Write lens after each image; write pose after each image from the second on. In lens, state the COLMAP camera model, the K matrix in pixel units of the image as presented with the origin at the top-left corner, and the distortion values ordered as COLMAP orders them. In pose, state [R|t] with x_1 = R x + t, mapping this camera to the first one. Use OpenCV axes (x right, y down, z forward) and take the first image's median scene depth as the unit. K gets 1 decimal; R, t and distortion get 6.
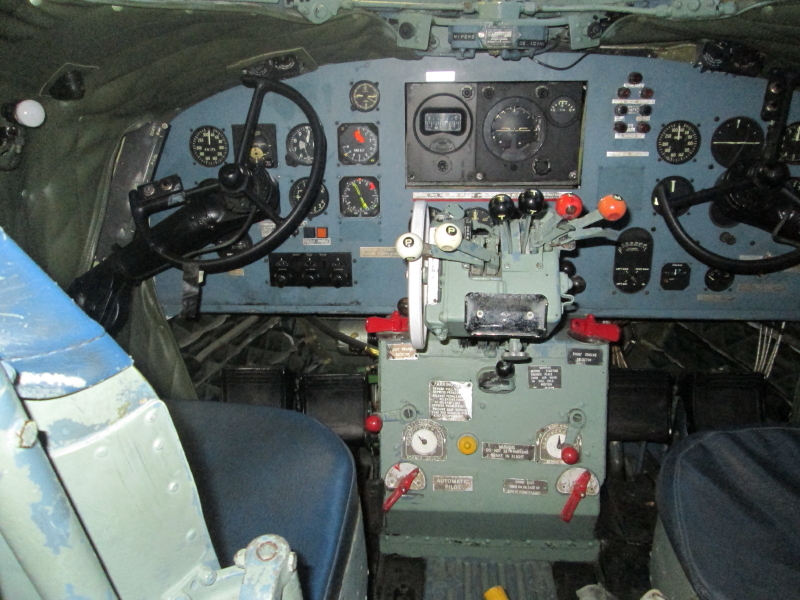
lens RADIAL K [[660.3, 0, 400.0], [0, 660.3, 300.0], [0, 0, 1]] dist [-0.083145, -0.000210]
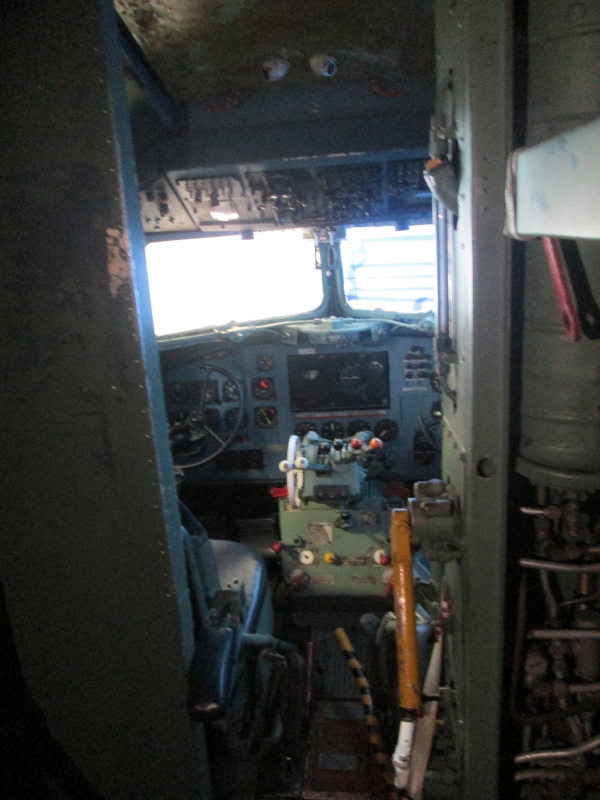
lens RADIAL K [[631.0, 0, 300.0], [0, 631.0, 400.0], [0, 0, 1]] dist [0.005460, 0.000625]
pose [[0.998263, -0.051311, -0.028957, 0.088833], [0.049868, 0.997577, -0.048505, -0.130595], [0.031375, 0.046977, 0.998403, -0.742005]]
